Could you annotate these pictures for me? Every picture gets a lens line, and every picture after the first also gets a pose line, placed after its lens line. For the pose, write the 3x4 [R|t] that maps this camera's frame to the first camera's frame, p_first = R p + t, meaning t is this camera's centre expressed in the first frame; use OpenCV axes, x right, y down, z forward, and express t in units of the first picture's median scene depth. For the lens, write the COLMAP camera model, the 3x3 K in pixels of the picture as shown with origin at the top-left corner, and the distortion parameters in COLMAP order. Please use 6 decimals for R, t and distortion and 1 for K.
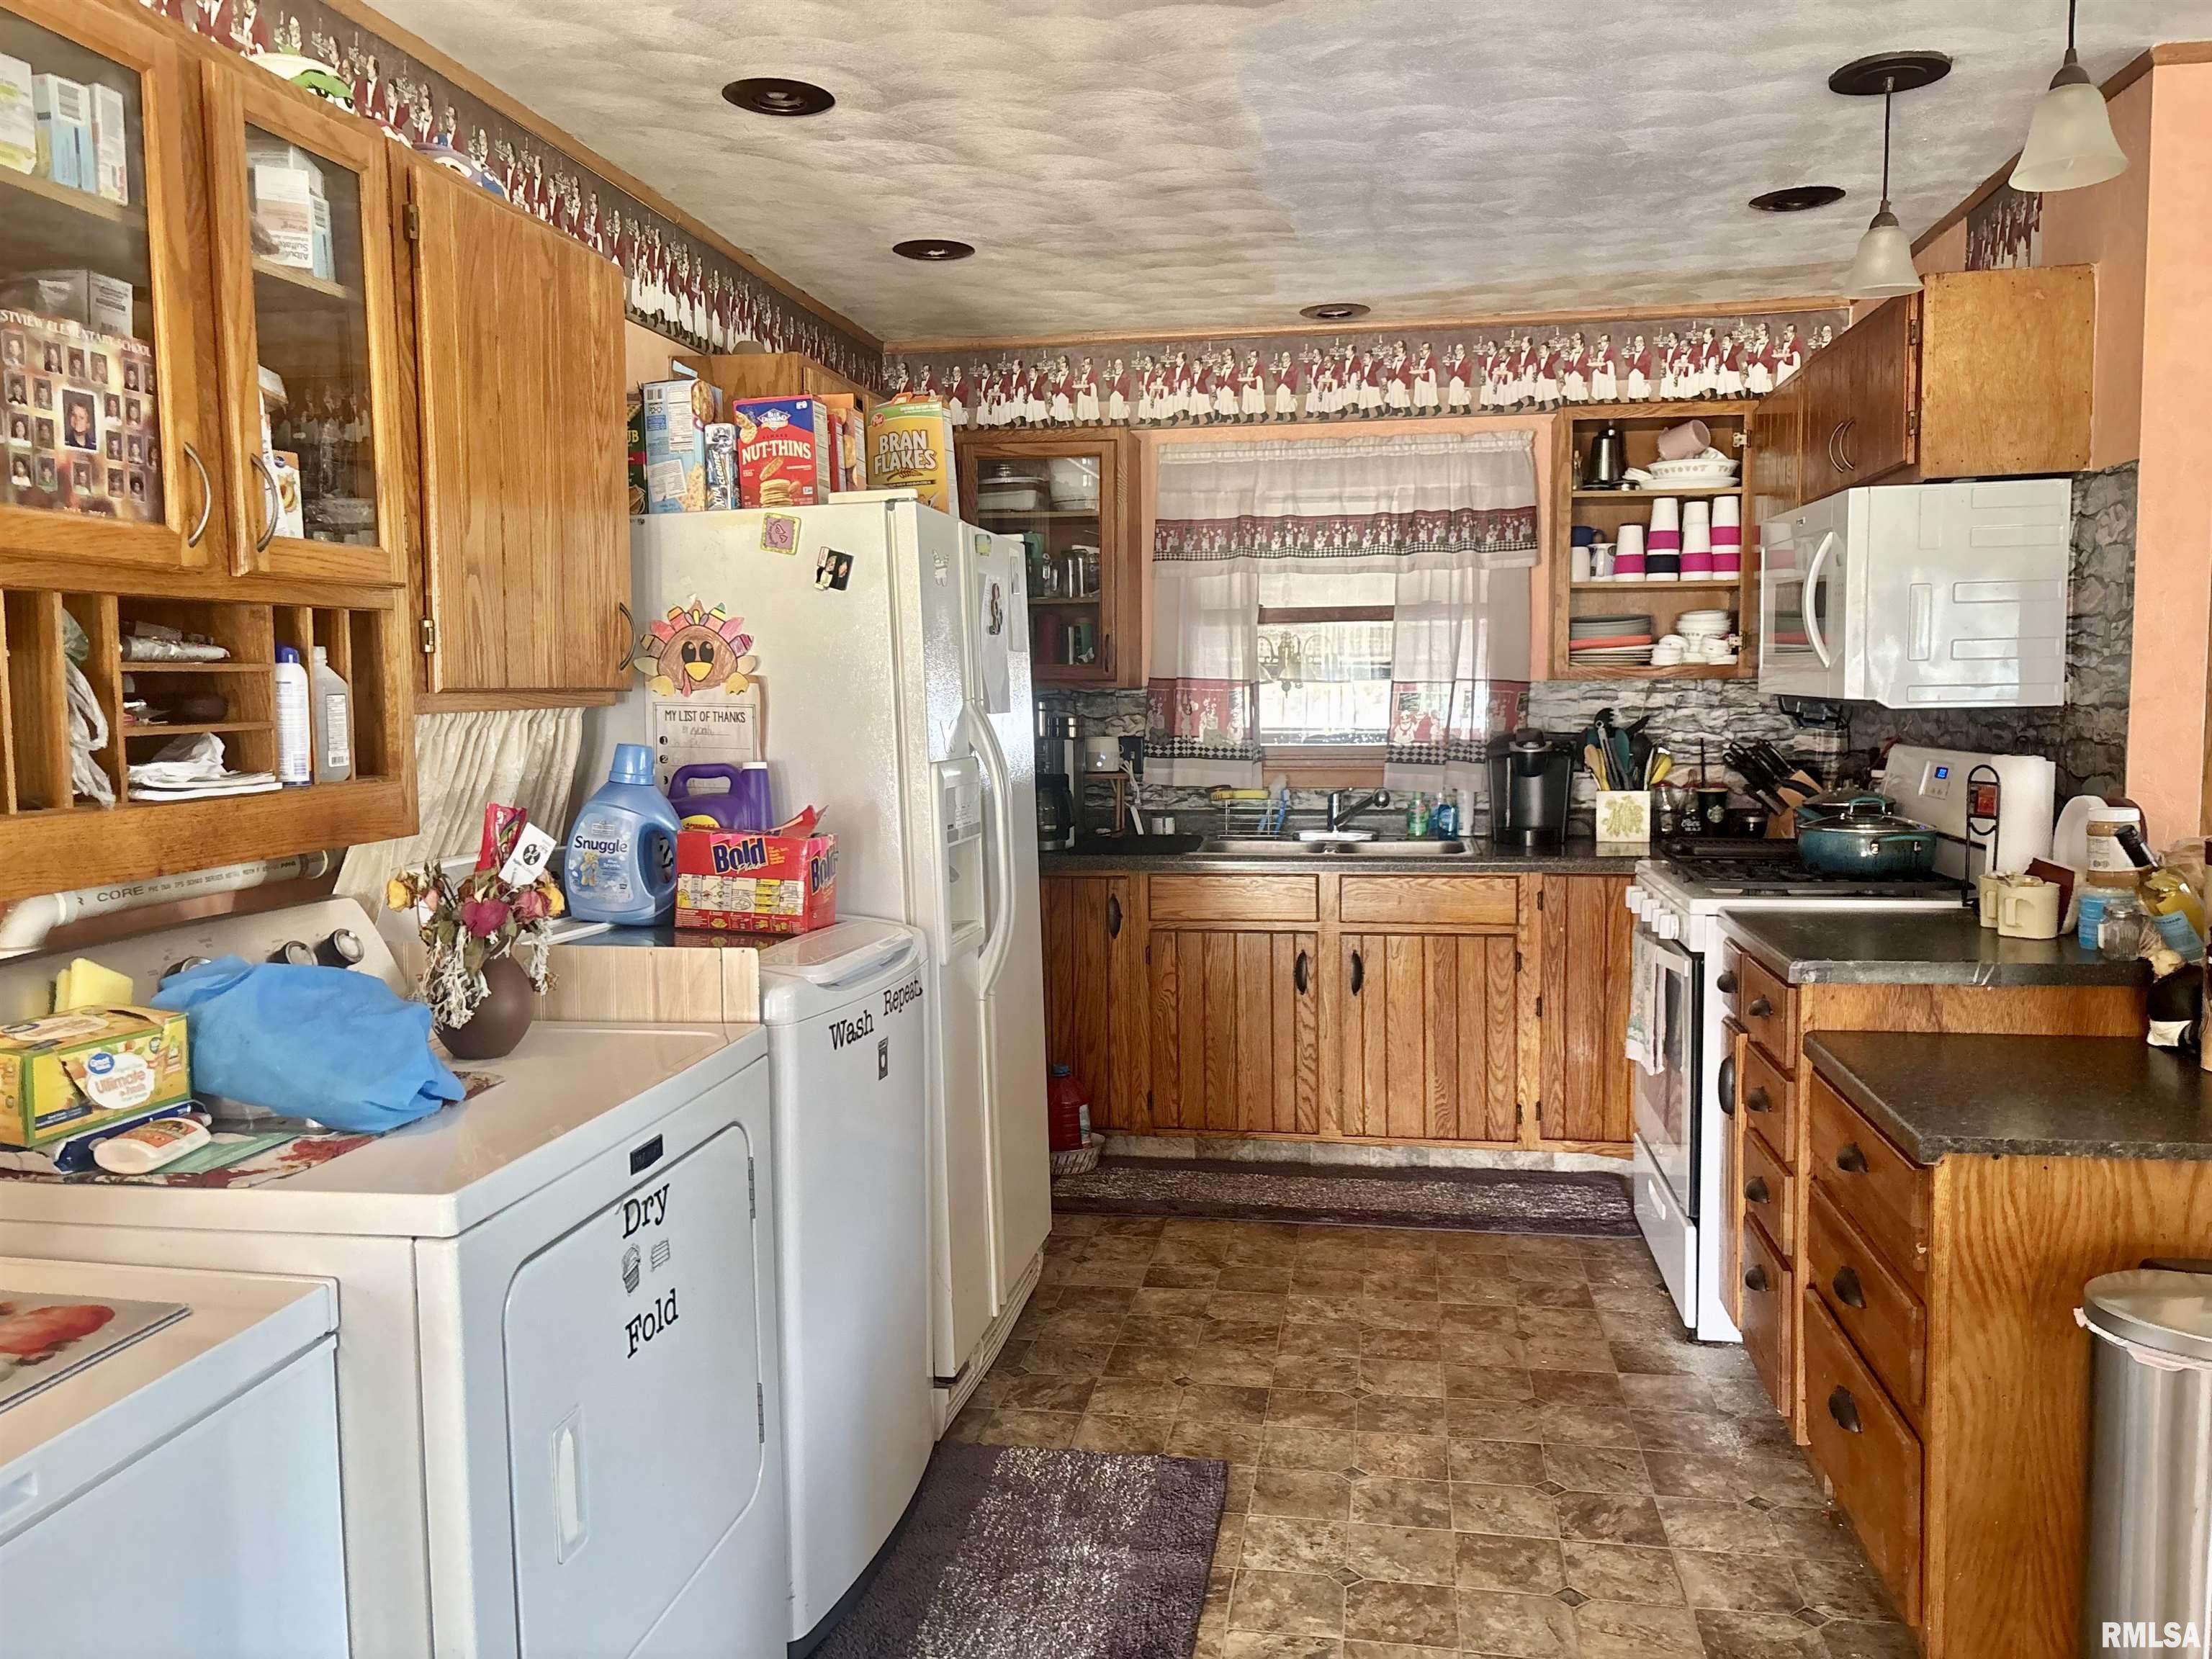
lens RADIAL K [[1676.7, 0, 1110.6], [0, 1676.7, 822.2], [0, 0, 1]] dist [0.071429, -0.079647]
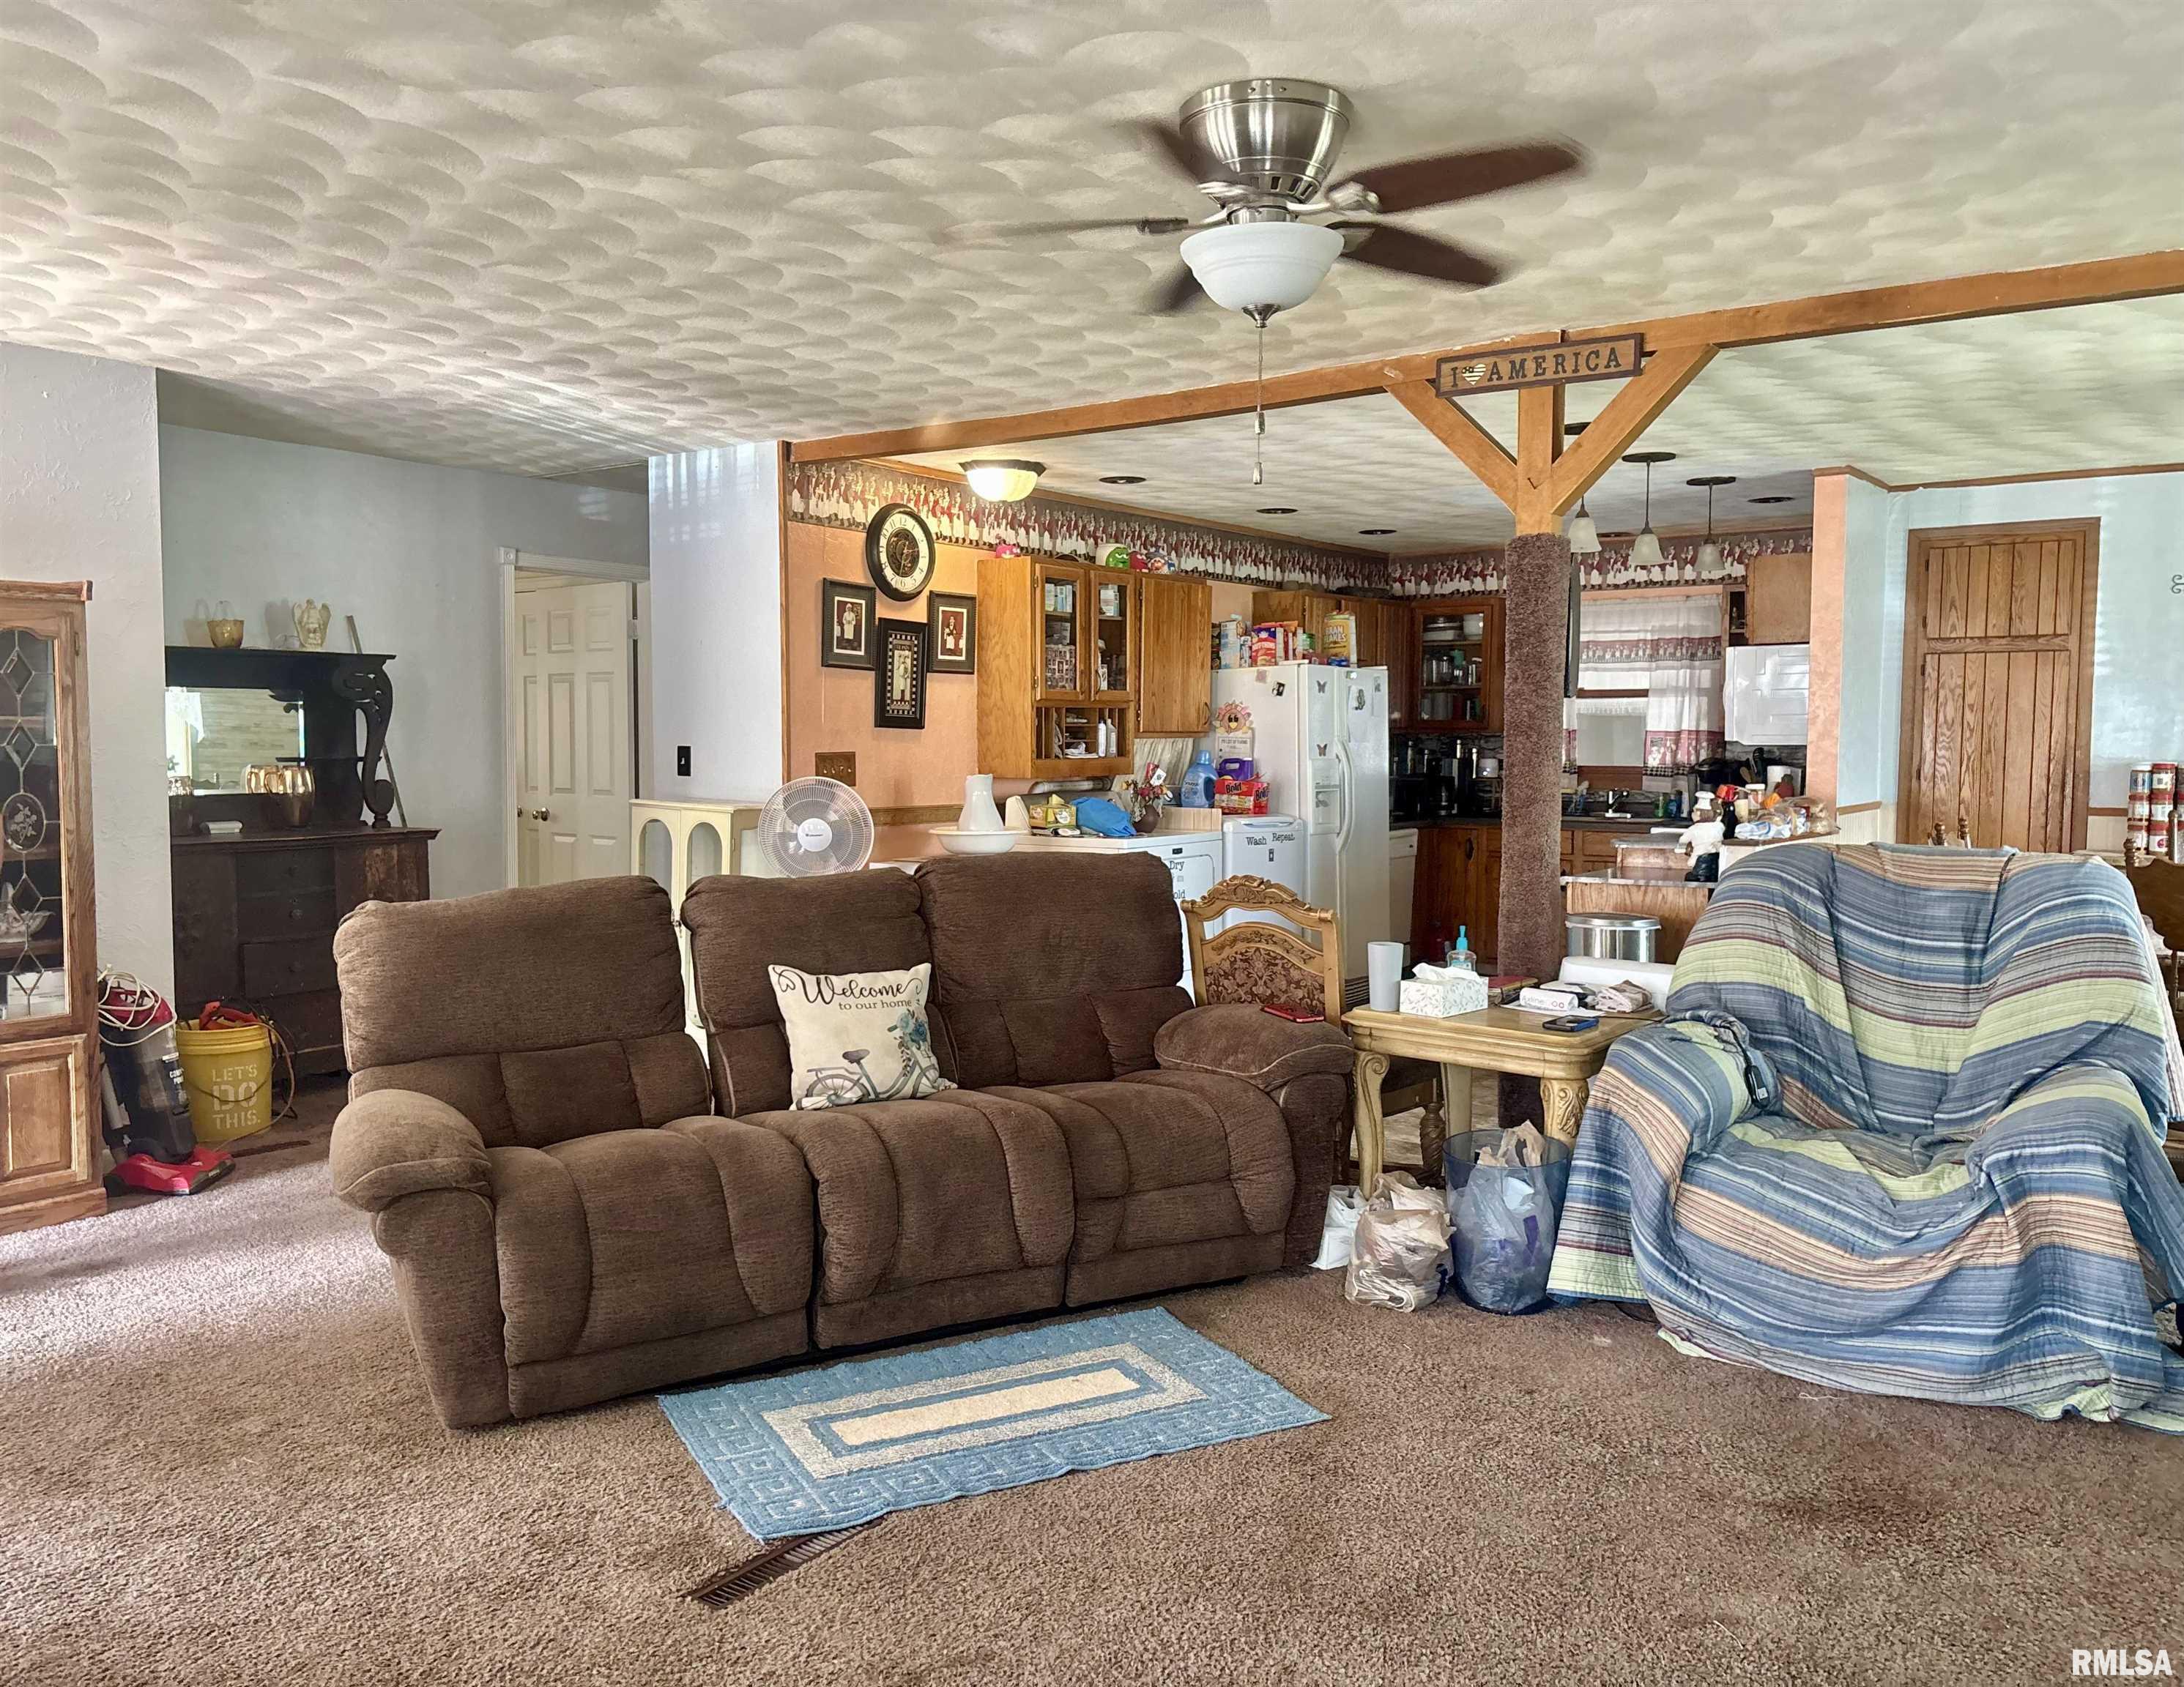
lens RADIAL K [[1692.6, 0, 1036.7], [0, 1692.6, 833.2], [0, 0, 1]] dist [0.061994, -0.086842]
pose [[0.879955, 0.037468, -0.473576, 0.813293], [-0.047232, 0.998846, -0.008737, 0.130068], [0.472702, 0.030057, 0.880709, -1.635596]]
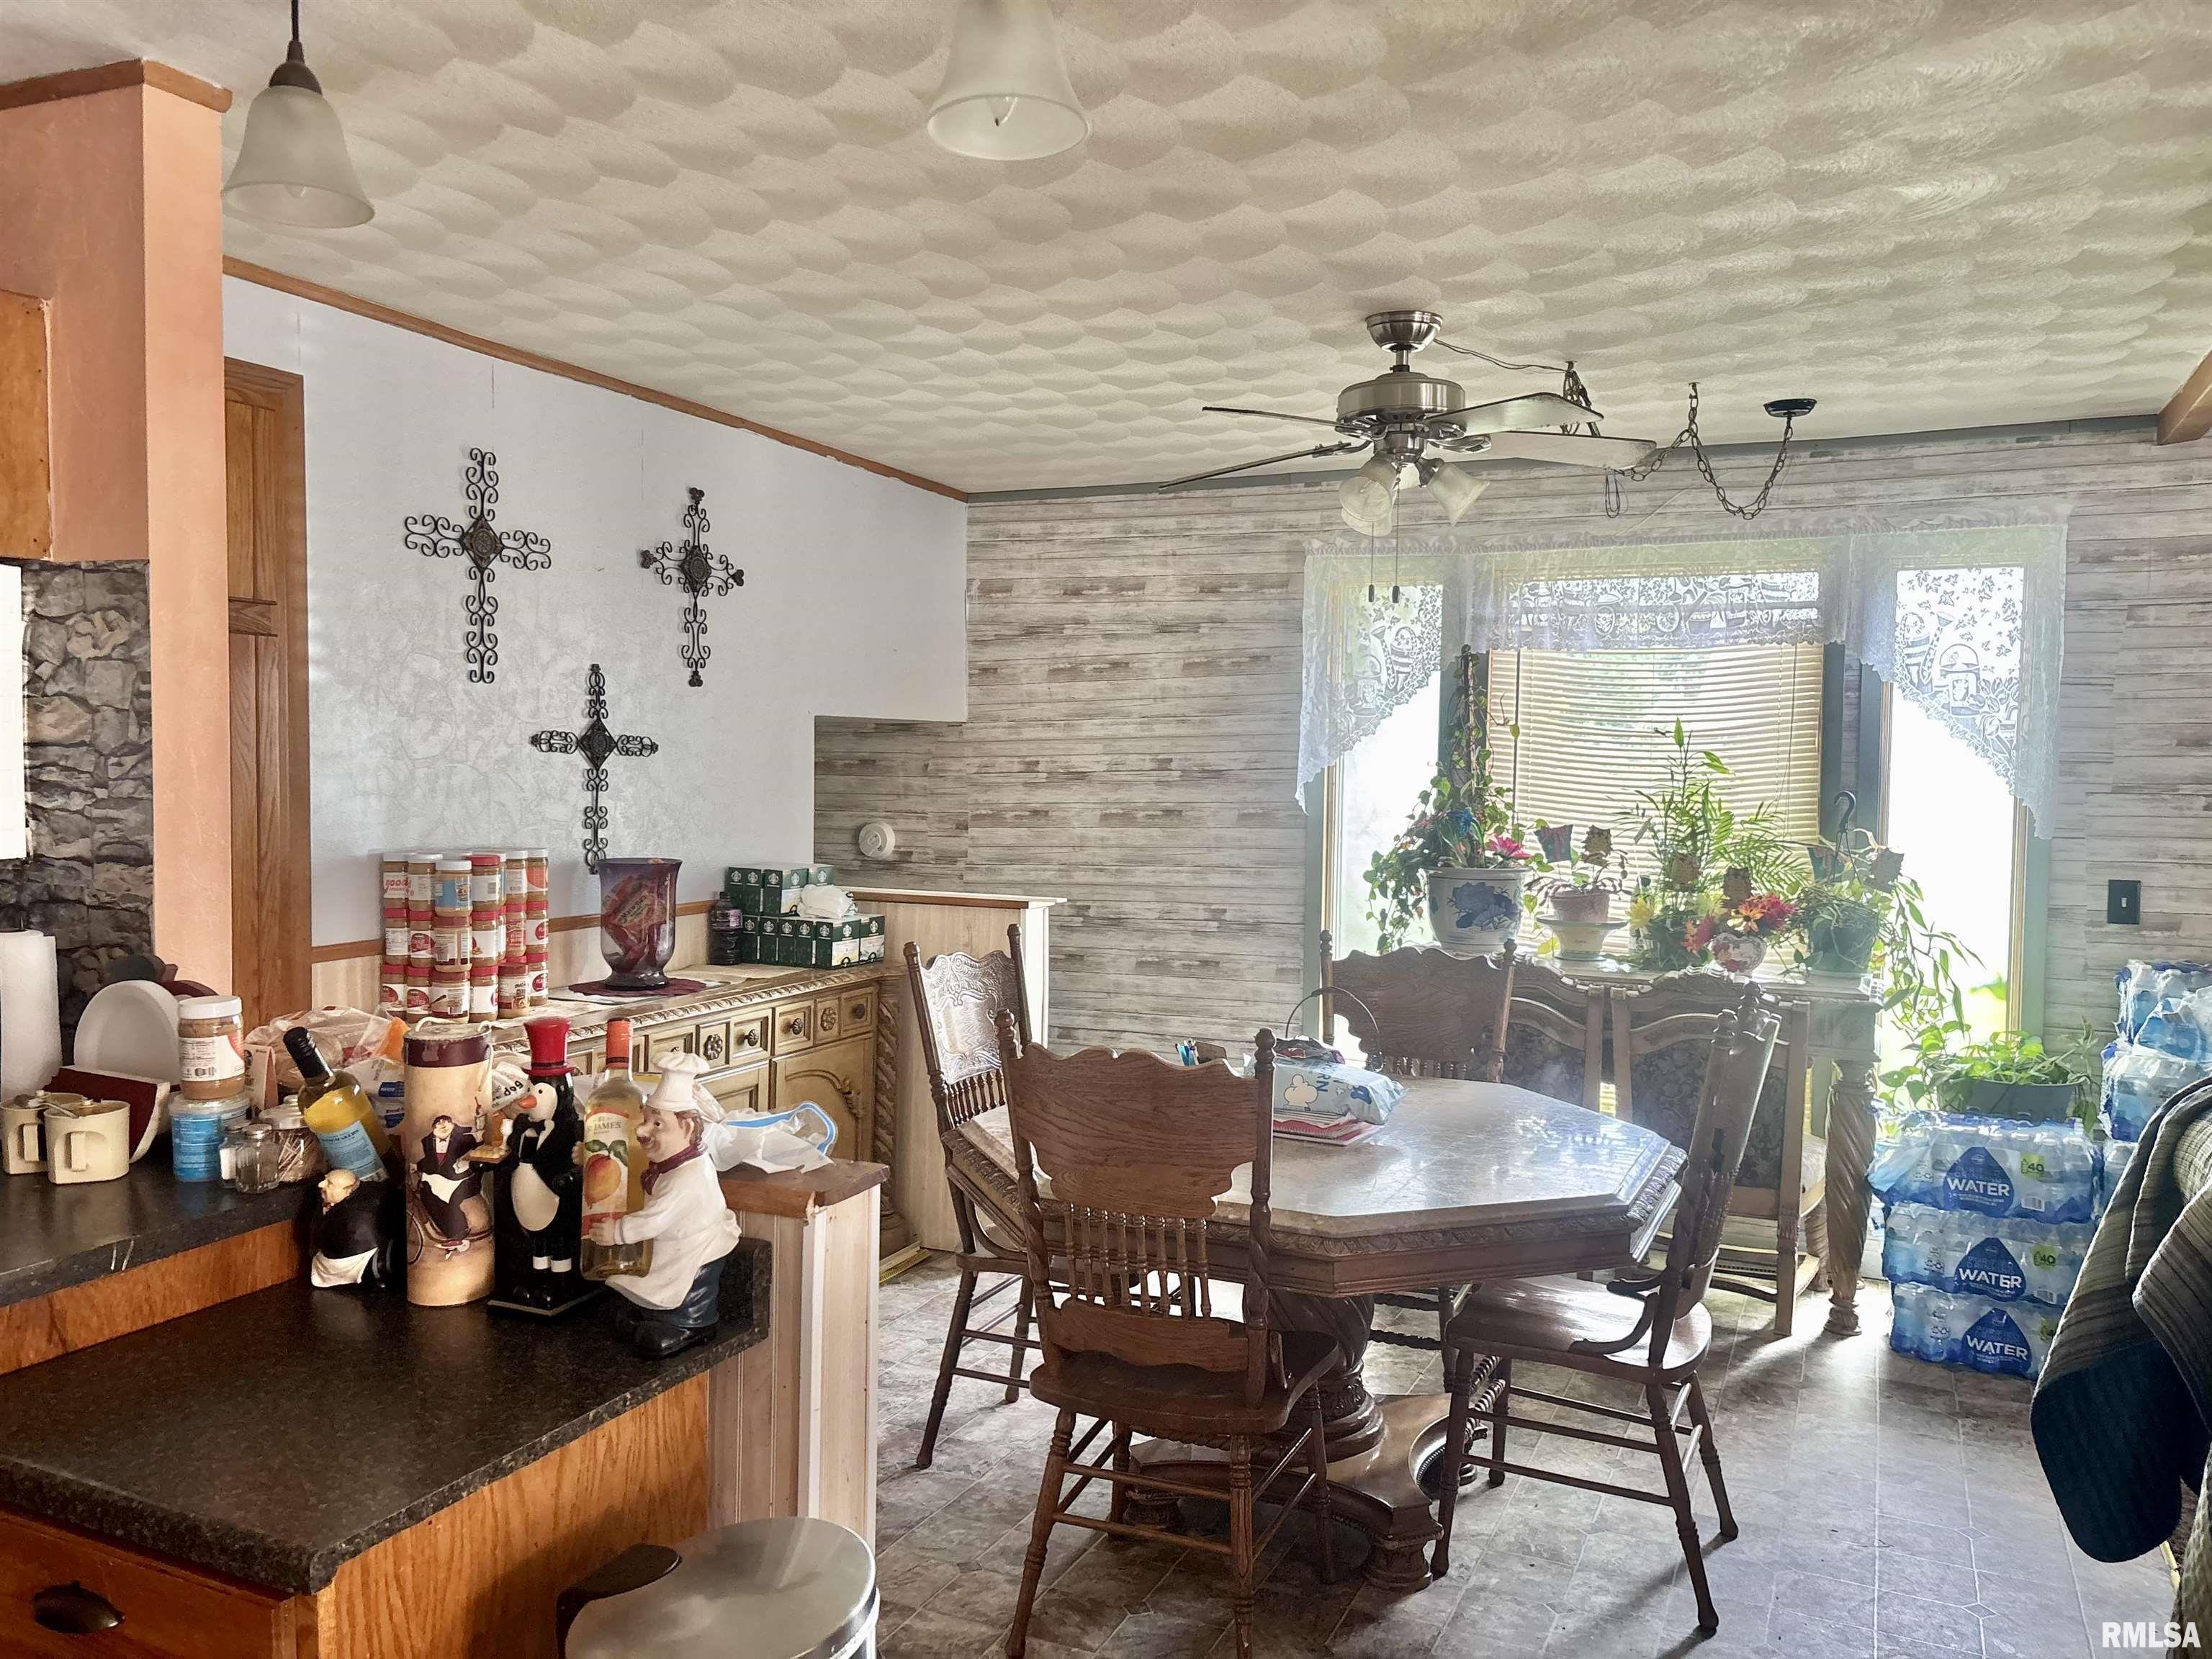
lens RADIAL K [[1676.7, 0, 1101.7], [0, 1676.7, 834.9], [0, 0, 1]] dist [0.071429, -0.079647]
pose [[0.271579, -0.035495, 0.961761, -0.058493], [0.066824, 0.997603, 0.017948, -0.066940], [-0.960093, 0.059394, 0.273300, 0.351810]]
